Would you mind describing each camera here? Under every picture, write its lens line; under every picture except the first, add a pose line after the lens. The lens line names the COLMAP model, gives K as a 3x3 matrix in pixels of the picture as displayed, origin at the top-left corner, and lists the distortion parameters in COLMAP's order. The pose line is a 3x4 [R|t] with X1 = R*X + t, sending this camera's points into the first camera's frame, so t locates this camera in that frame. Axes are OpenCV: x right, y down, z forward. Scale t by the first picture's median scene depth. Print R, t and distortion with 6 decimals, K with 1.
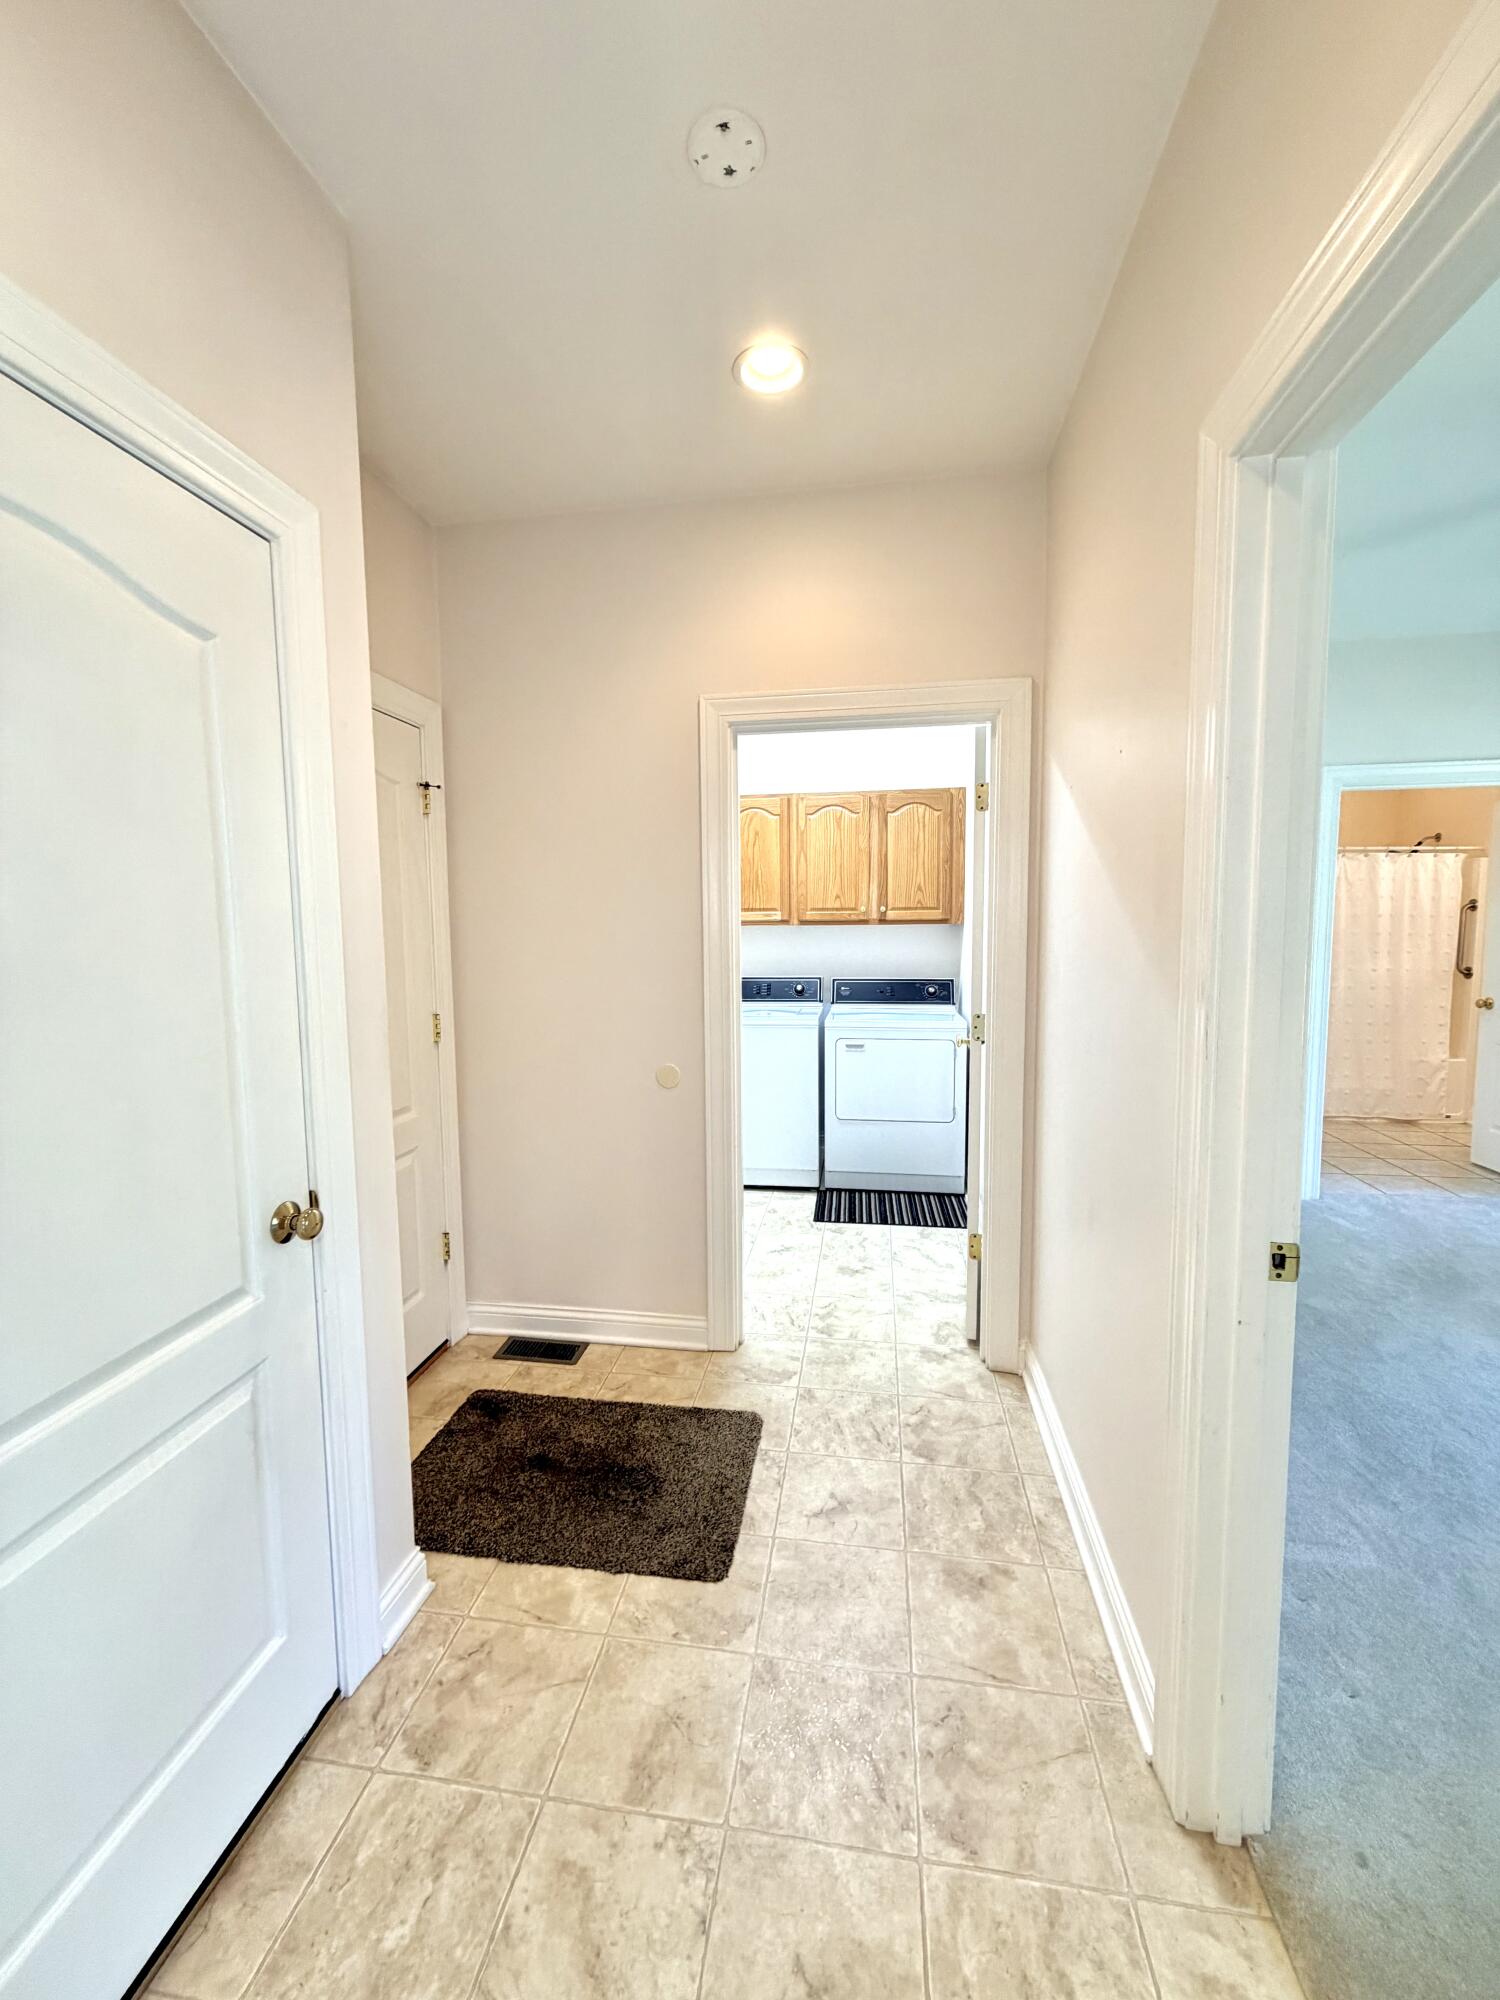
lens RADIAL K [[799.3, 0, 750.2], [0, 799.3, 991.3], [0, 0, 1]] dist [0.000564, -0.000309]
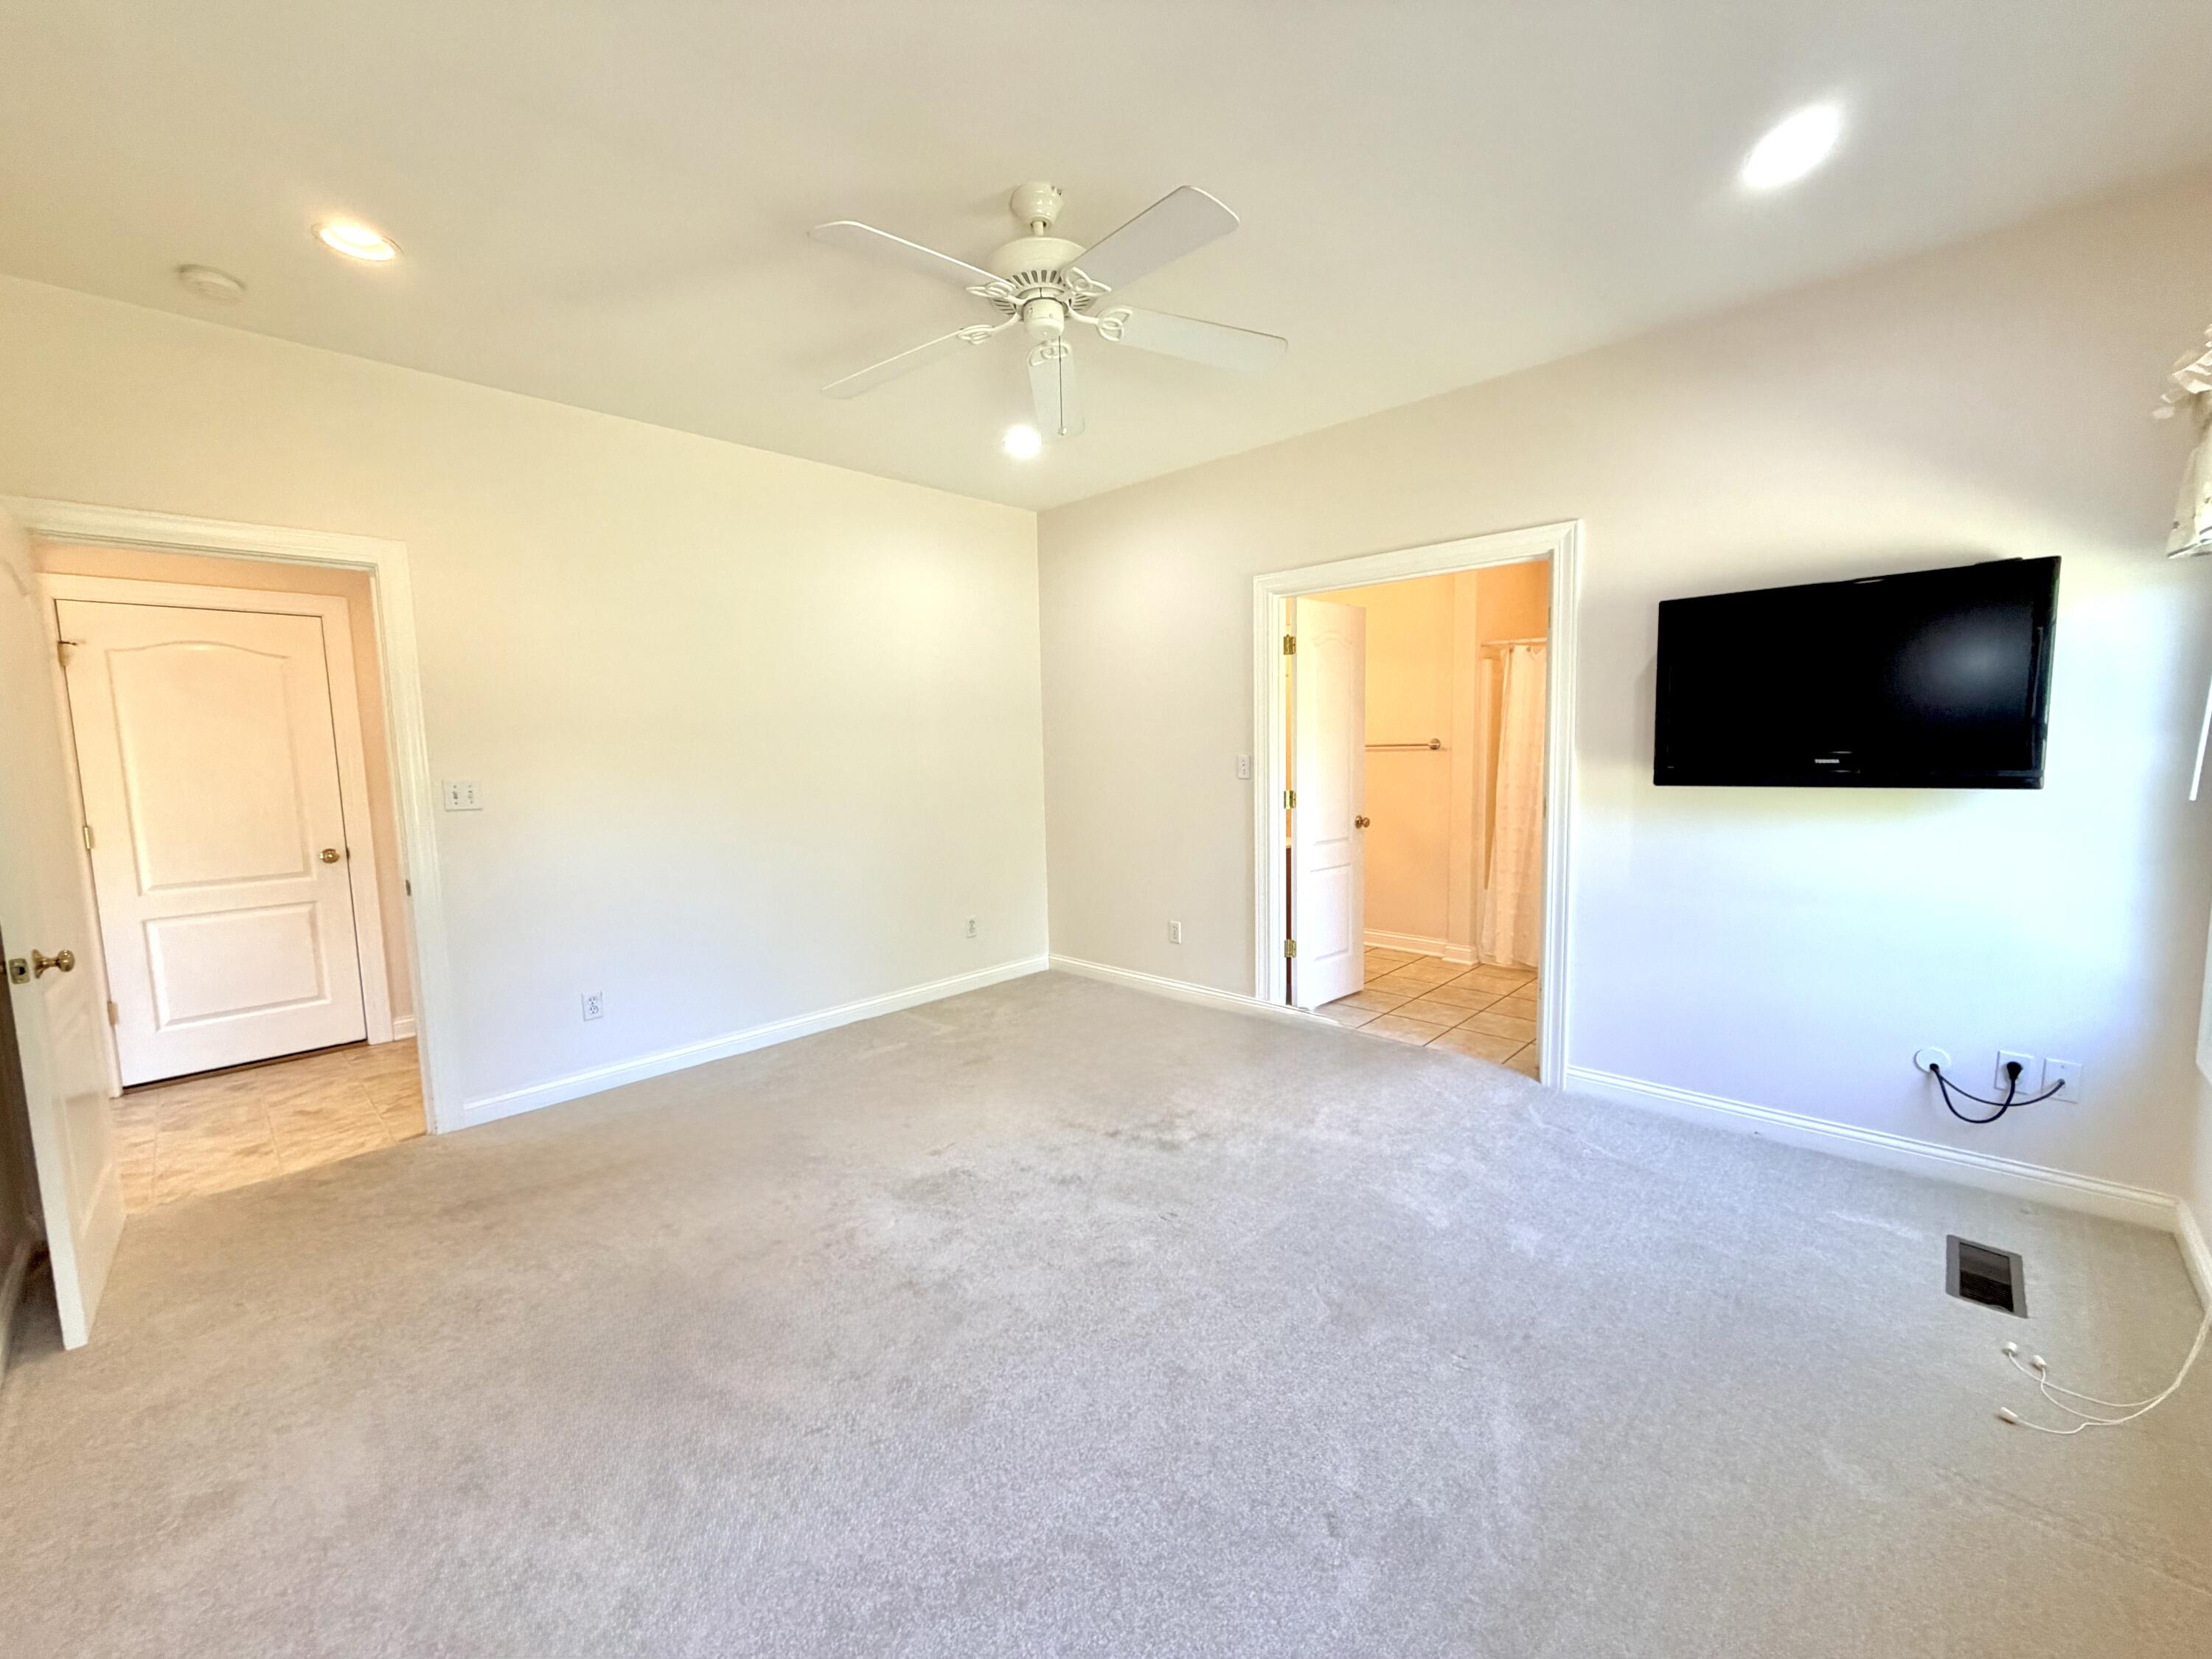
lens RADIAL K [[884.0, 0, 1098.0], [0, 884.0, 828.7], [0, 0, 1]] dist [0.000564, -0.000309]
pose [[0.819420, 0.049112, -0.571086, 0.868244], [-0.035055, 0.998751, 0.035592, -0.002993], [0.572121, -0.009146, 0.820118, -0.002412]]
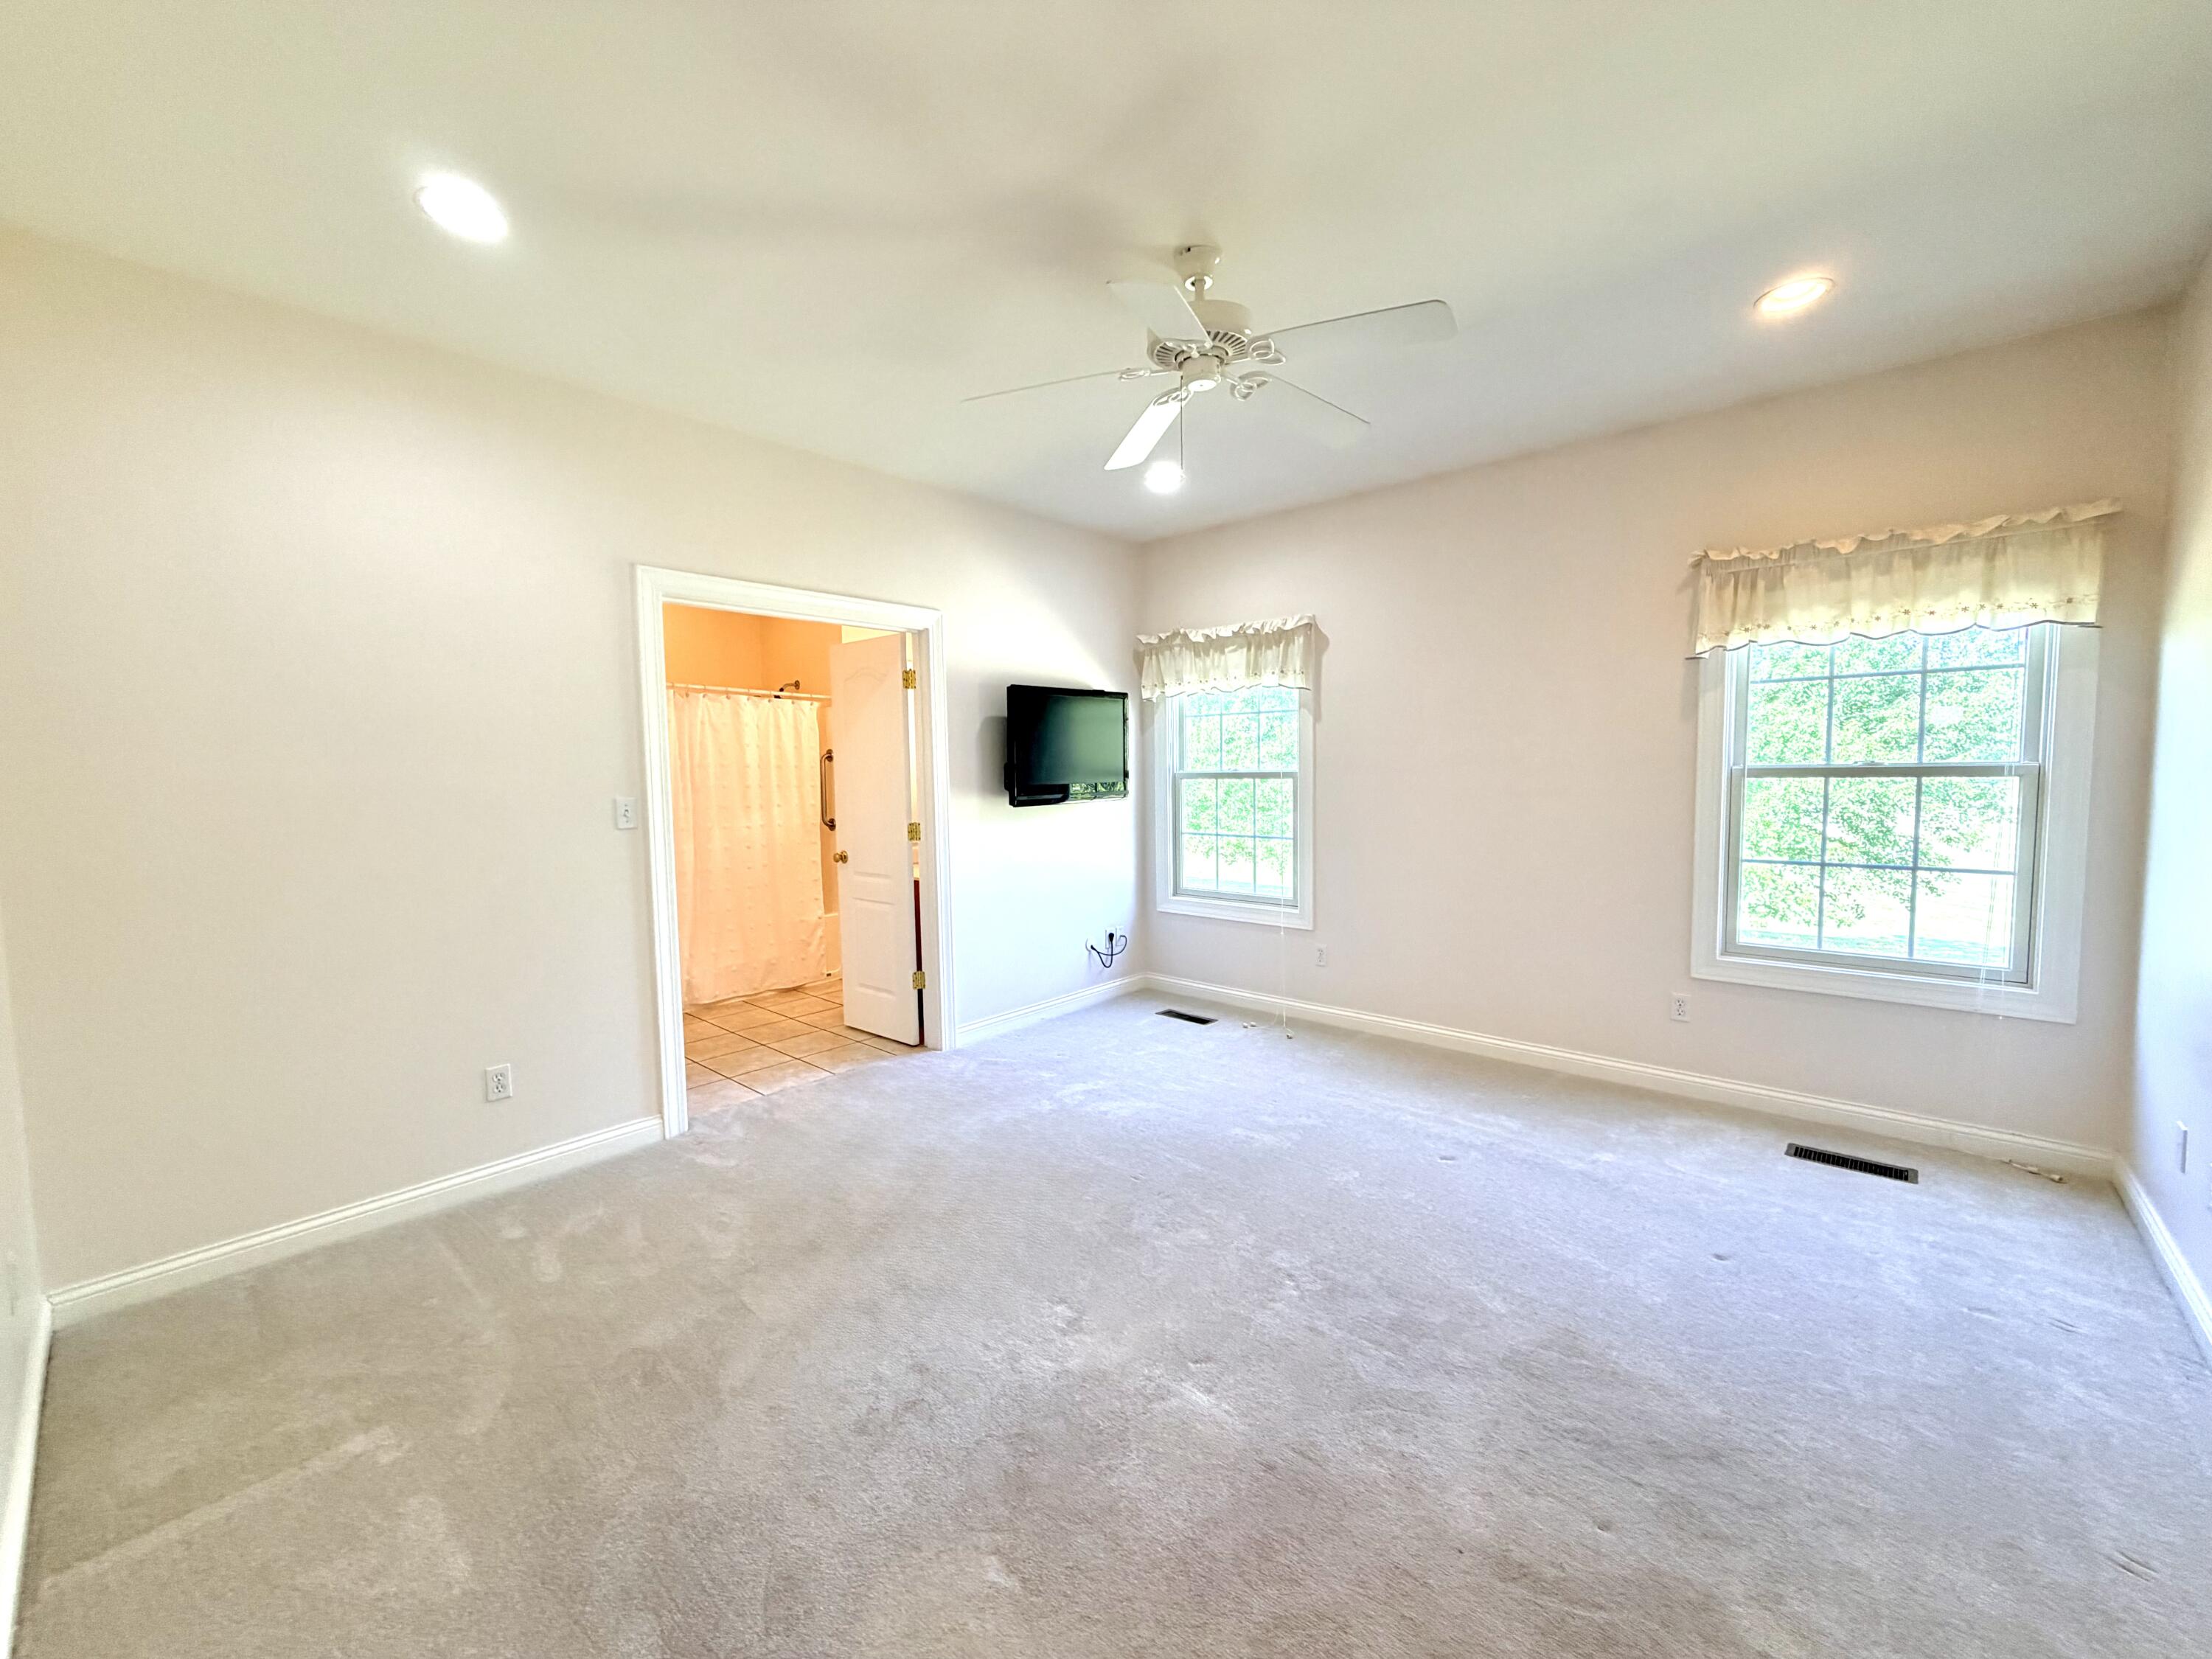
lens RADIAL K [[884.0, 0, 1089.3], [0, 884.0, 826.4], [0, 0, 1]] dist [0.000564, -0.000309]
pose [[0.553622, -0.054870, 0.830958, 0.177531], [0.082628, 0.996522, 0.010752, -0.006687], [-0.828659, 0.062708, 0.556231, 0.142454]]
